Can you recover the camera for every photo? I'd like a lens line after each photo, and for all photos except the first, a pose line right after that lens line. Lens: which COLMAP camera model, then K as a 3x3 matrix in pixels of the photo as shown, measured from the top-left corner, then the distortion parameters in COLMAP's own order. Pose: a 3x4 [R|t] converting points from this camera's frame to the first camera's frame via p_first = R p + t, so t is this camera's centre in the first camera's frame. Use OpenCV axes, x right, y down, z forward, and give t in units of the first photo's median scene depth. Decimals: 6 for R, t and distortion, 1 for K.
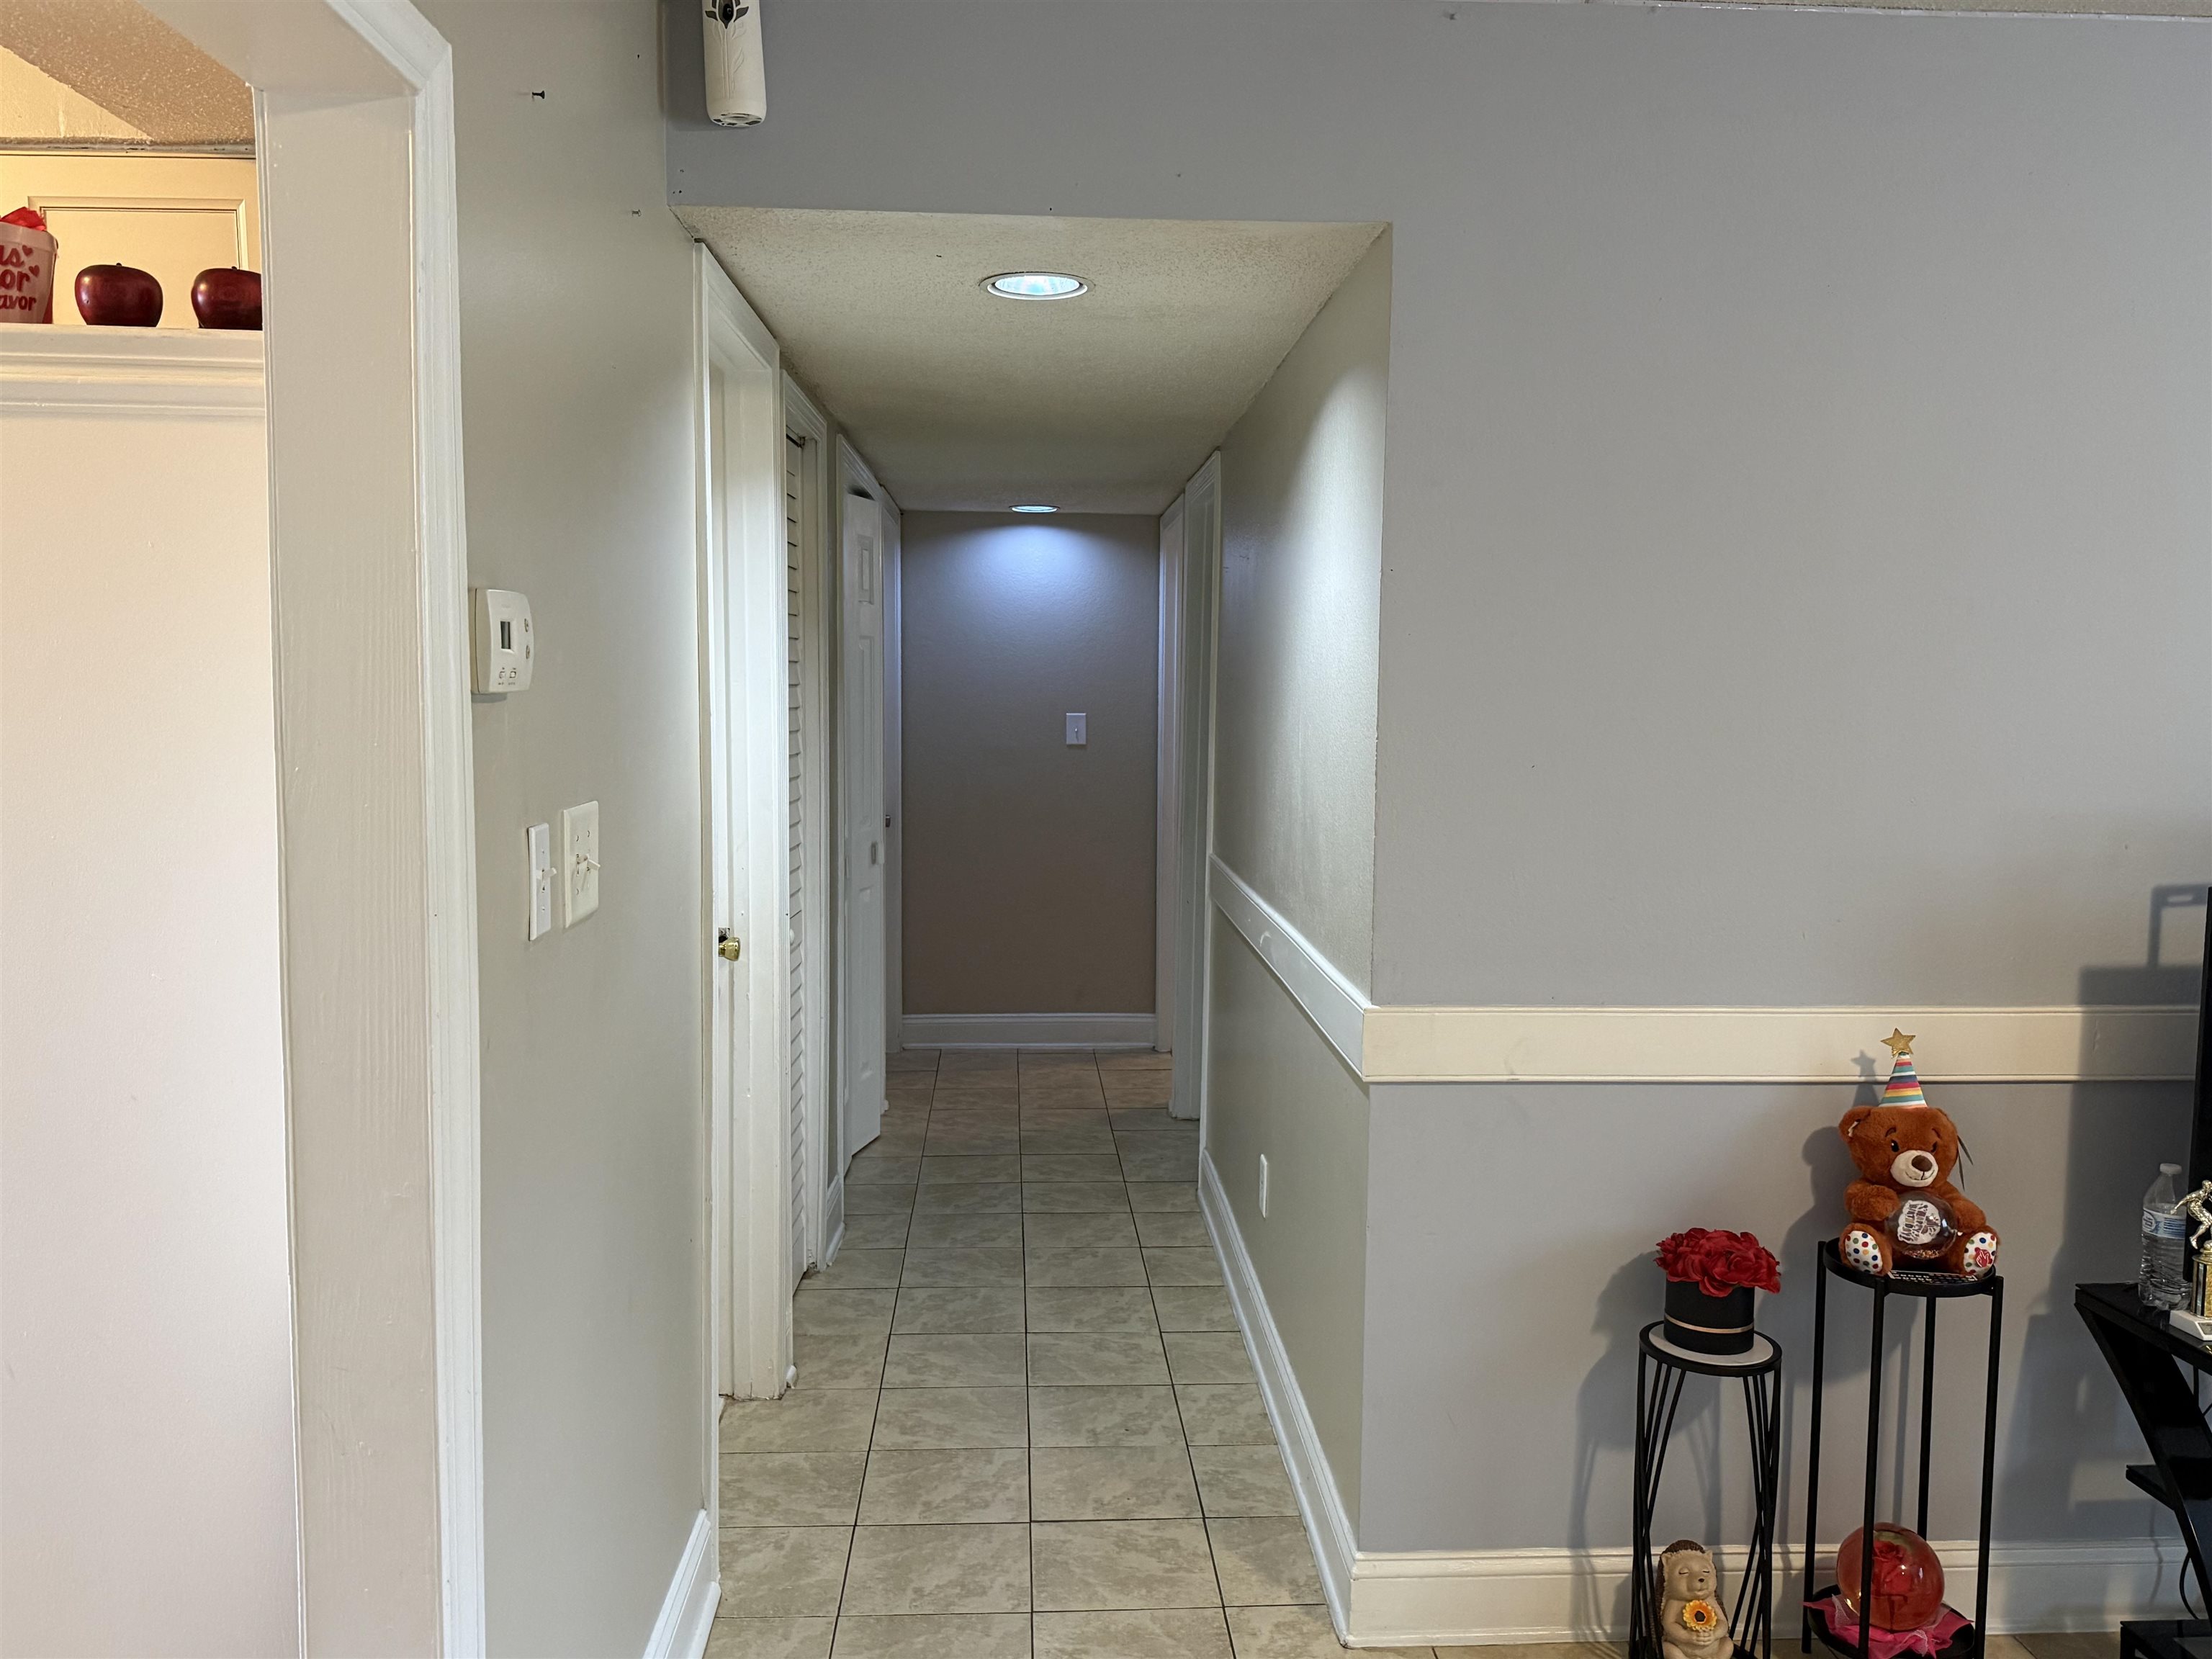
lens RADIAL K [[1832.7, 0, 1106.0], [0, 1832.7, 829.5], [0, 0, 1]] dist [0.202856, -0.323716]
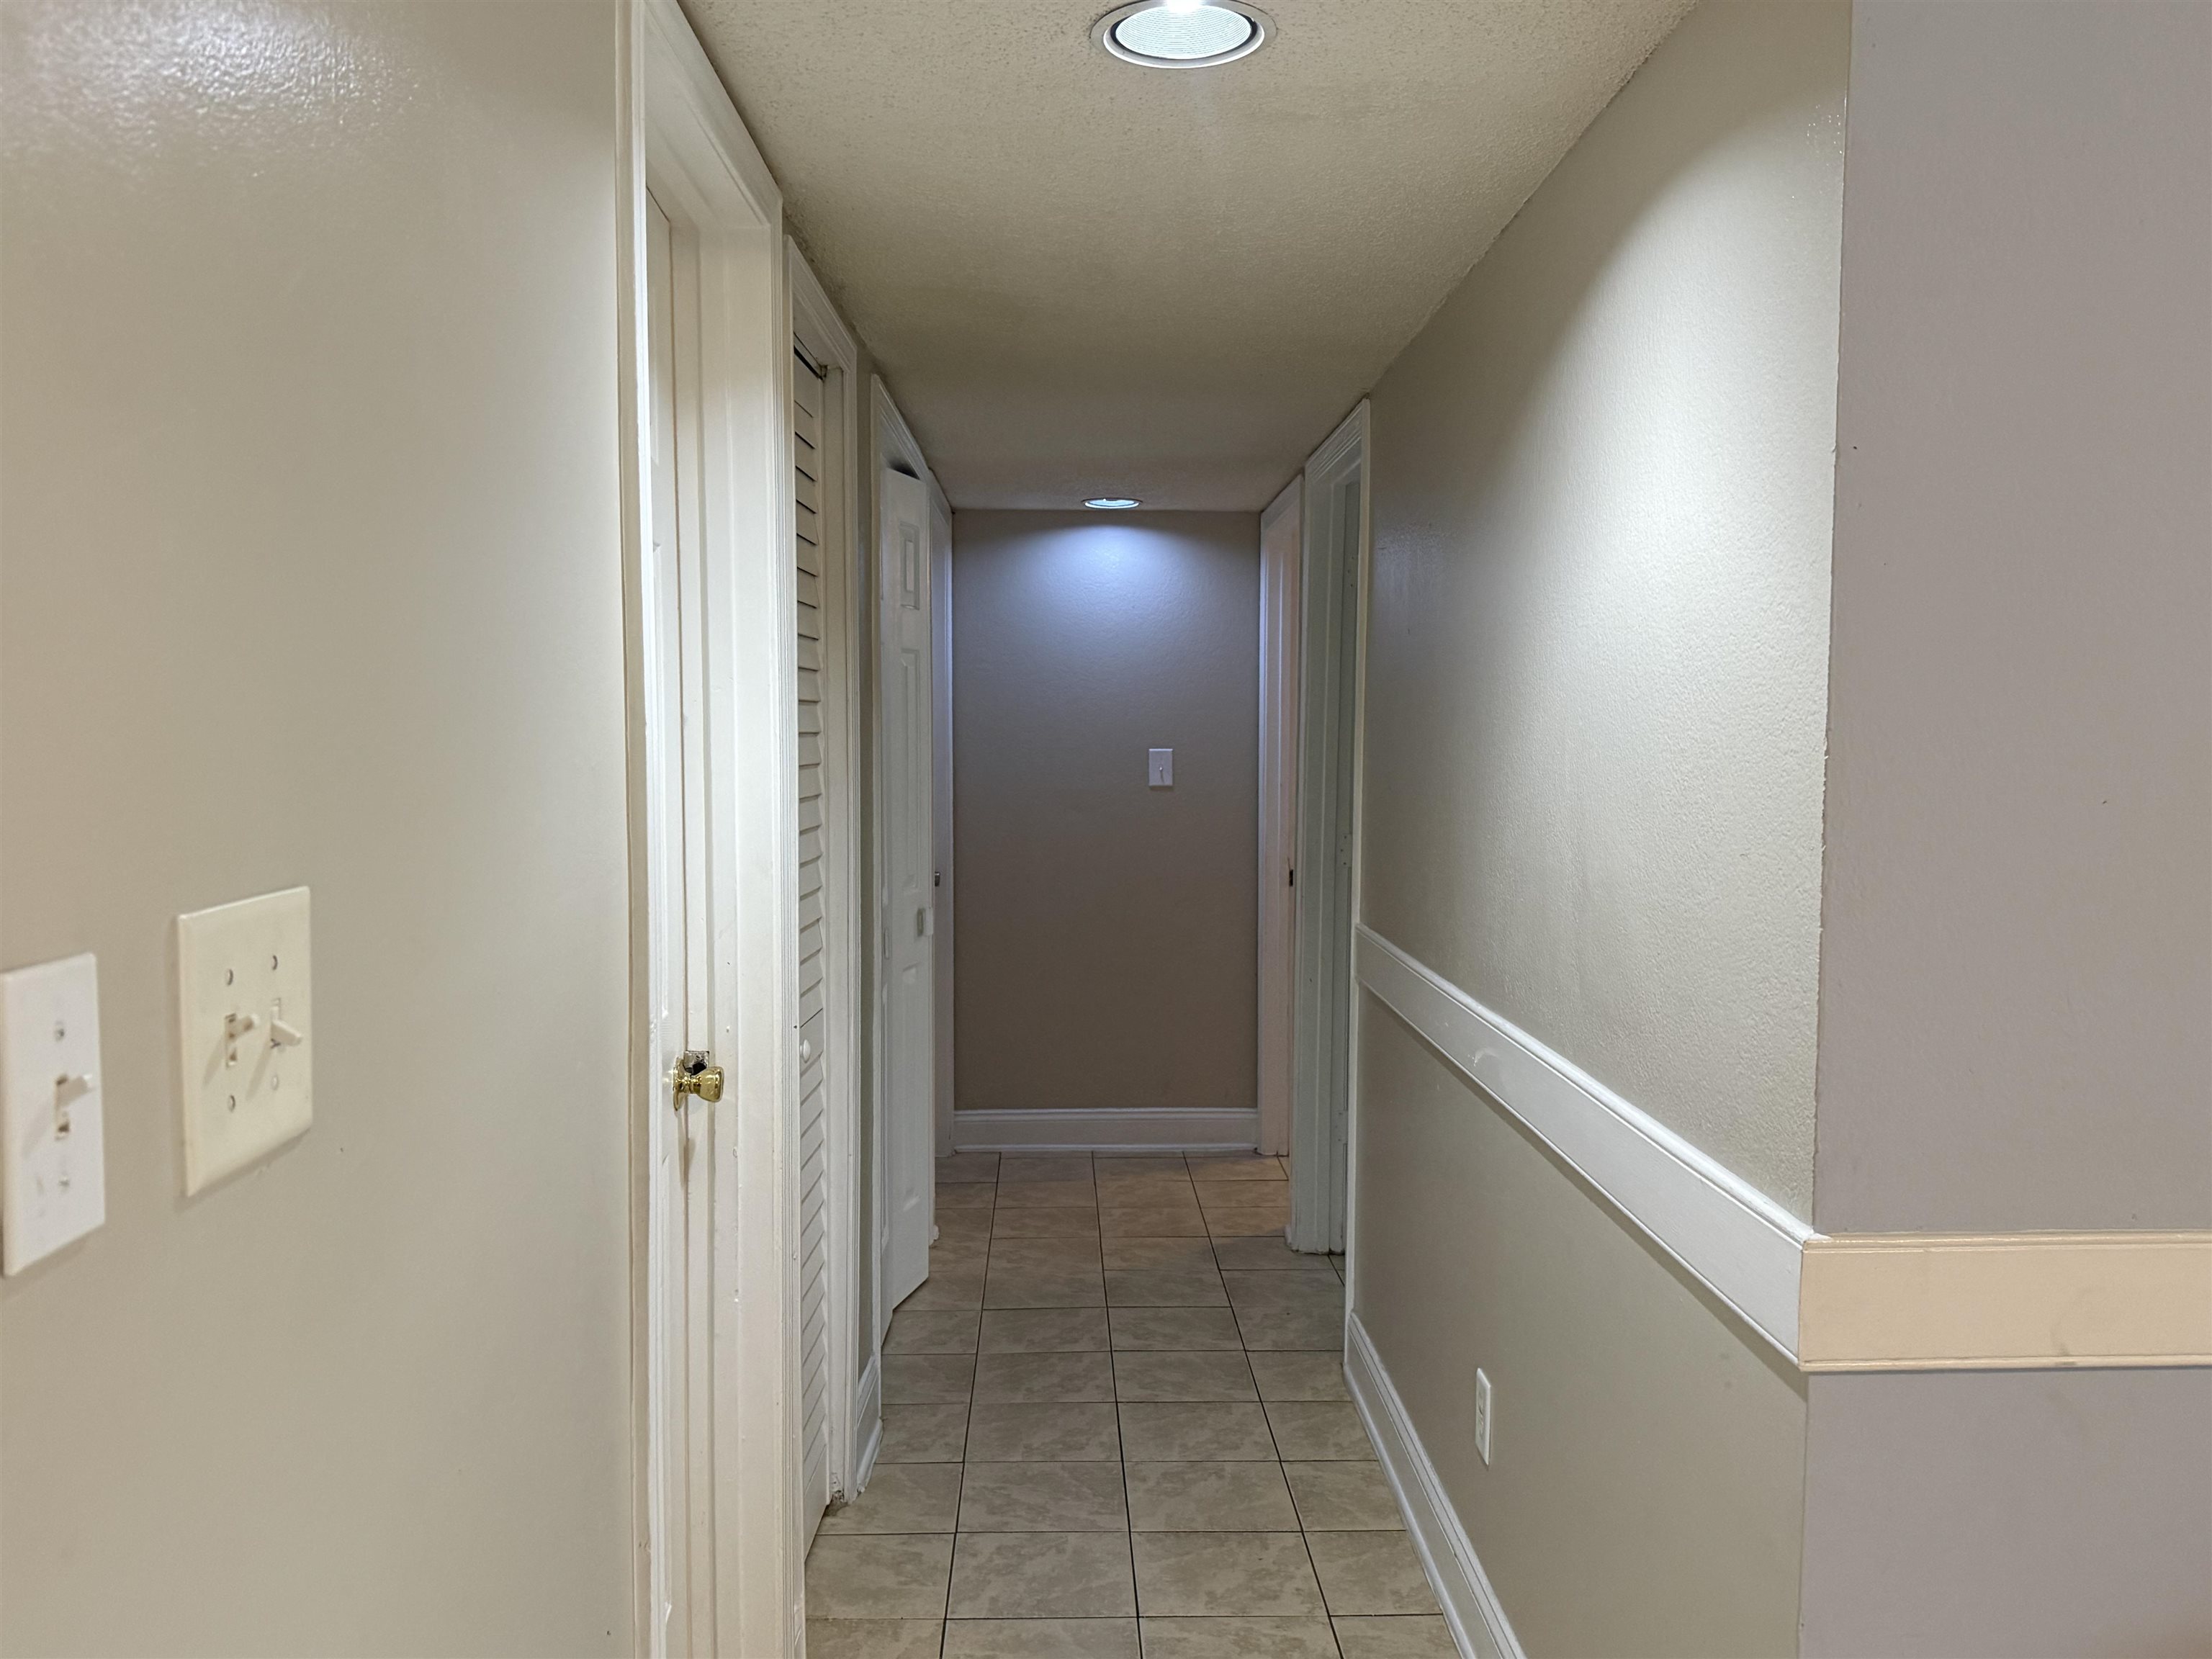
lens RADIAL K [[1832.7, 0, 1106.0], [0, 1832.7, 829.5], [0, 0, 1]] dist [0.202856, -0.323716]
pose [[0.999694, -0.005496, -0.024109, -0.031038], [0.004867, 0.999648, -0.026096, -0.007082], [0.024244, 0.025970, 0.999369, 0.241393]]
